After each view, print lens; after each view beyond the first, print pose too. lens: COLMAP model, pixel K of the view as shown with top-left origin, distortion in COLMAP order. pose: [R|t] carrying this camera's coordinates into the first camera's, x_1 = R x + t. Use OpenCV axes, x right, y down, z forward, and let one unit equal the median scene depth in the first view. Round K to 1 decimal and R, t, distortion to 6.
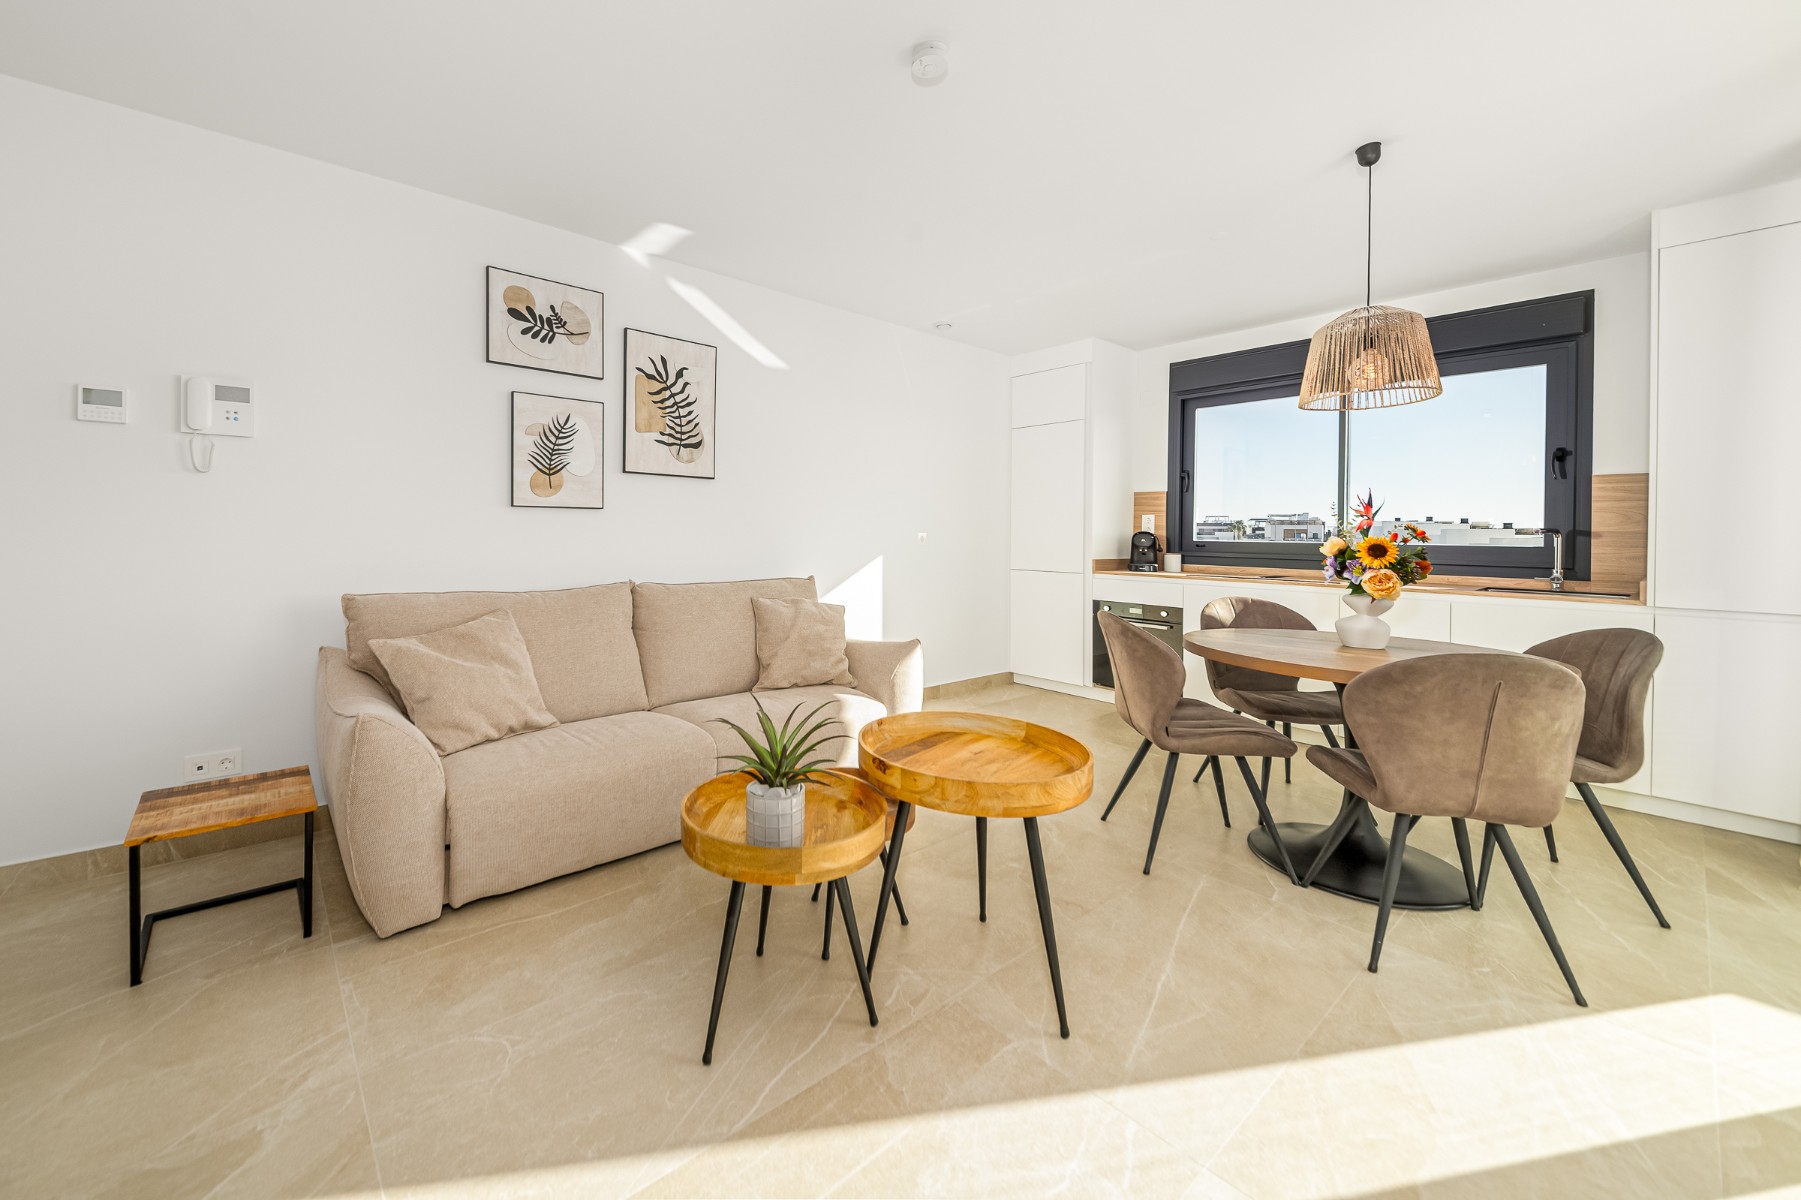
lens RADIAL K [[698.2, 0, 811.8], [0, 698.2, 535.9], [0, 0, 1]] dist [-0.000152, -0.000168]
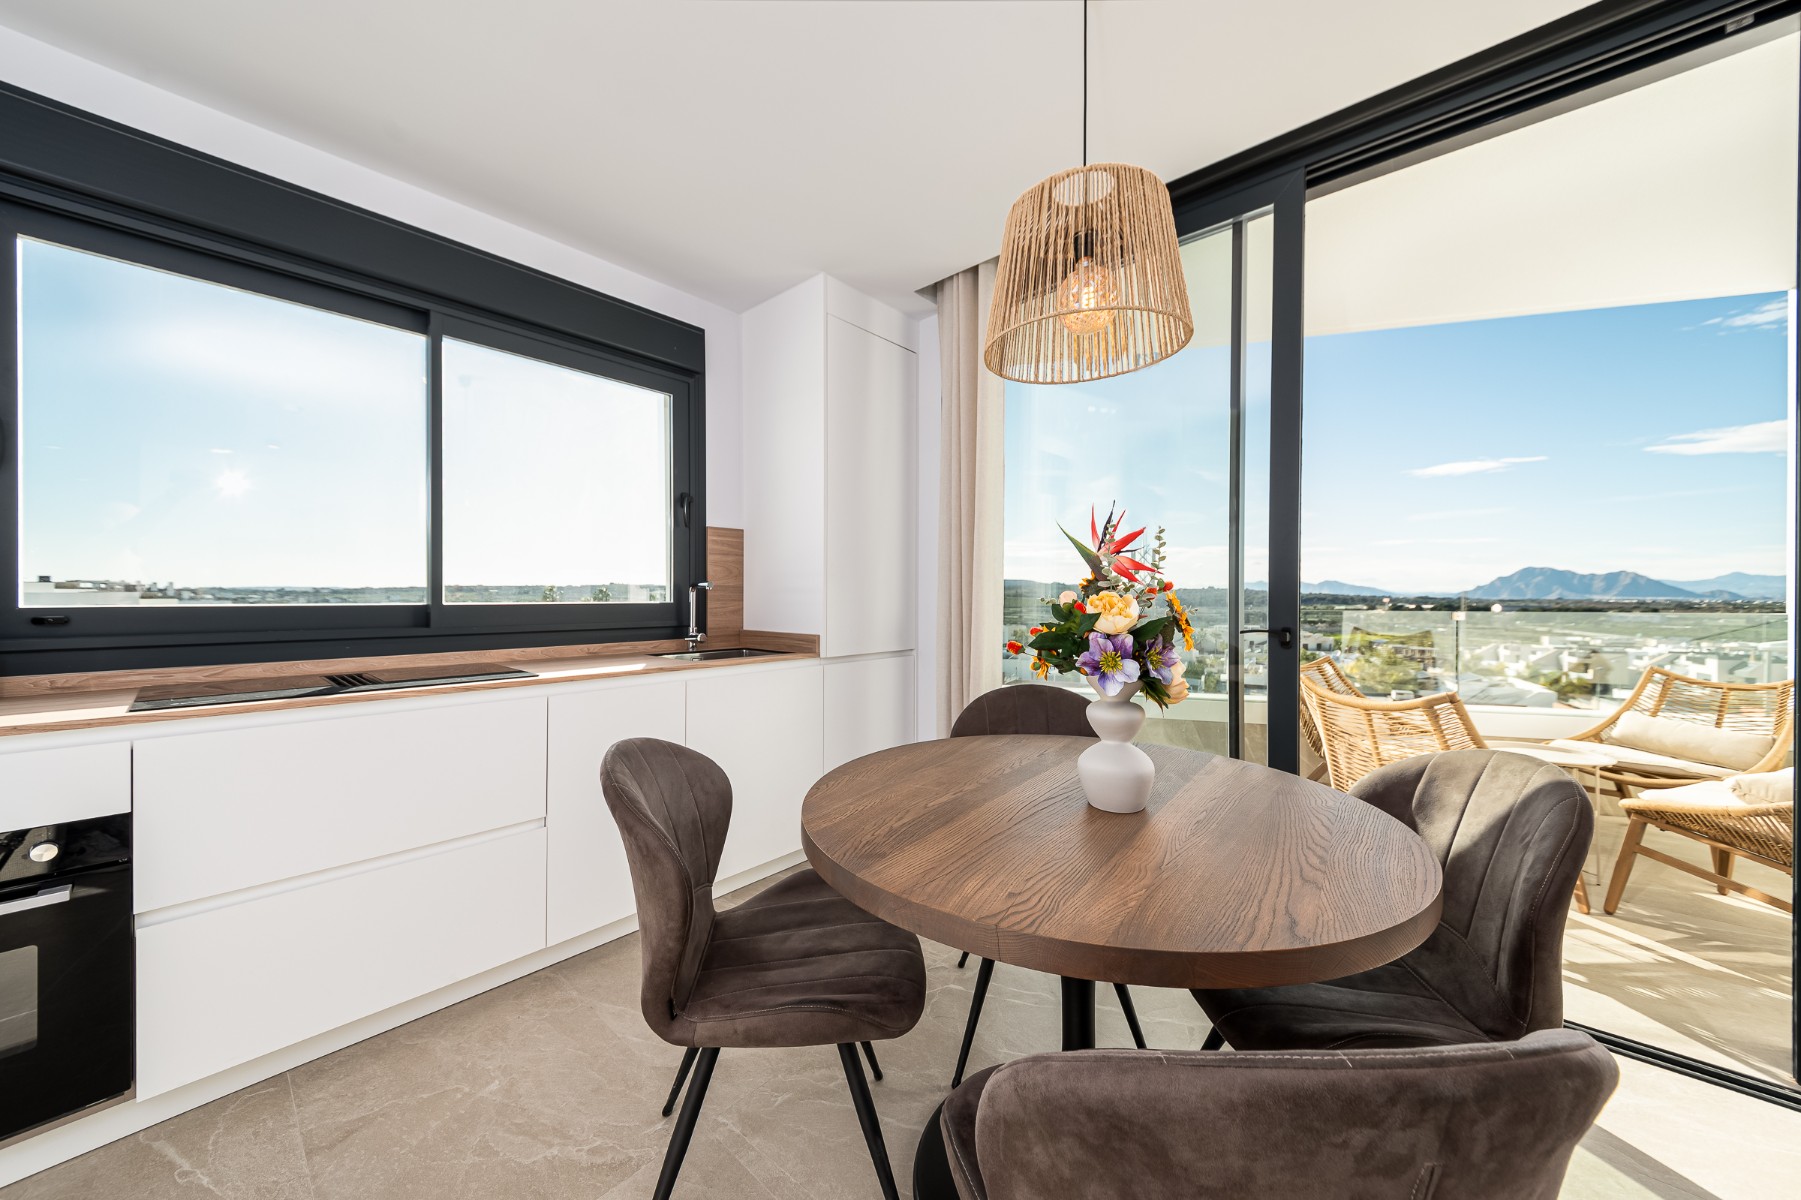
lens RADIAL K [[637.7, 0, 900.5], [0, 637.7, 600.0], [0, 0, 1]] dist [-0.000971, -0.000552]
pose [[-0.197317, -0.018614, 0.980163, 0.194222], [0.005498, 0.999783, 0.020093, -0.002521], [-0.980324, 0.009354, -0.197172, 0.823618]]
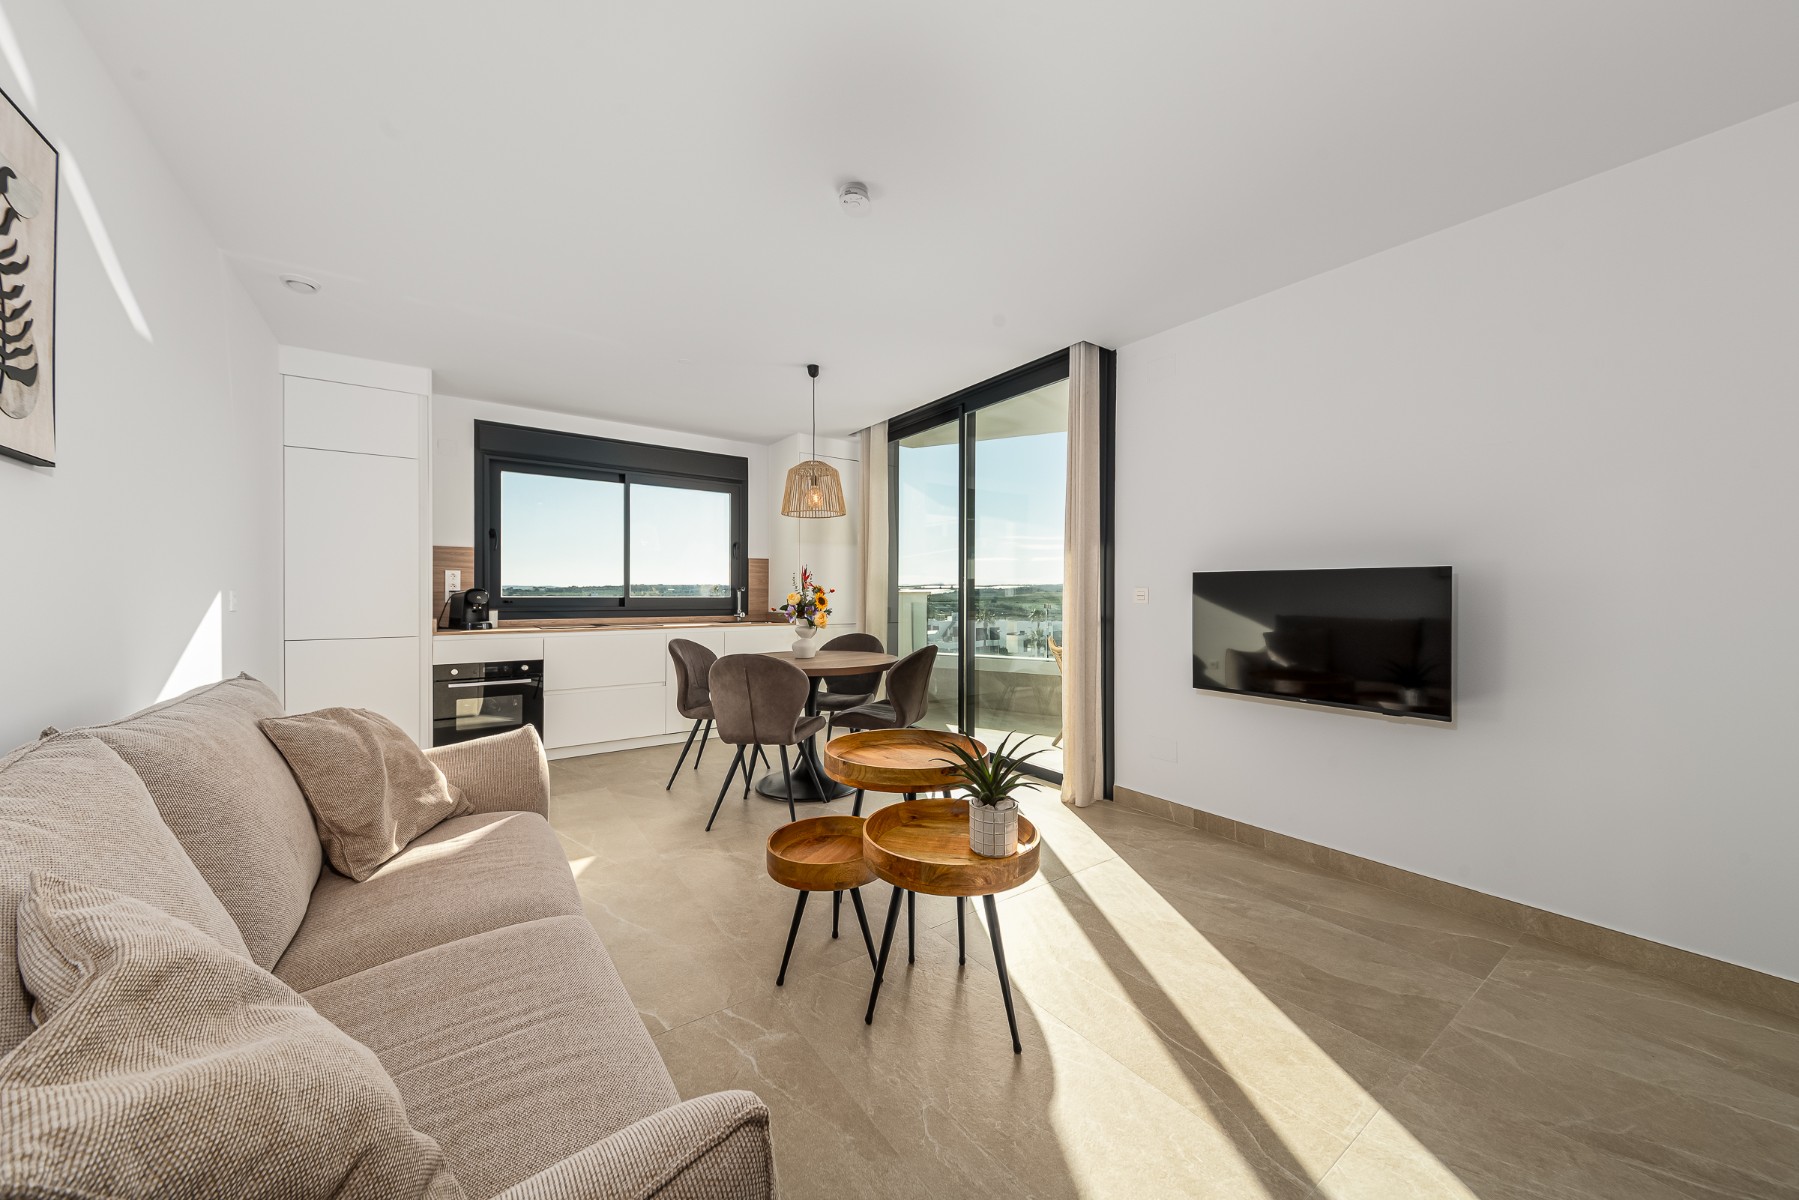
lens RADIAL K [[637.0, 0, 899.5], [0, 637.0, 600.0], [0, 0, 1]] dist [-0.000971, -0.000552]
pose [[0.026822, -0.021714, 0.999404, -0.514685], [0.001637, 0.999764, 0.021678, -0.010640], [-0.999639, 0.001054, 0.026851, 0.498080]]
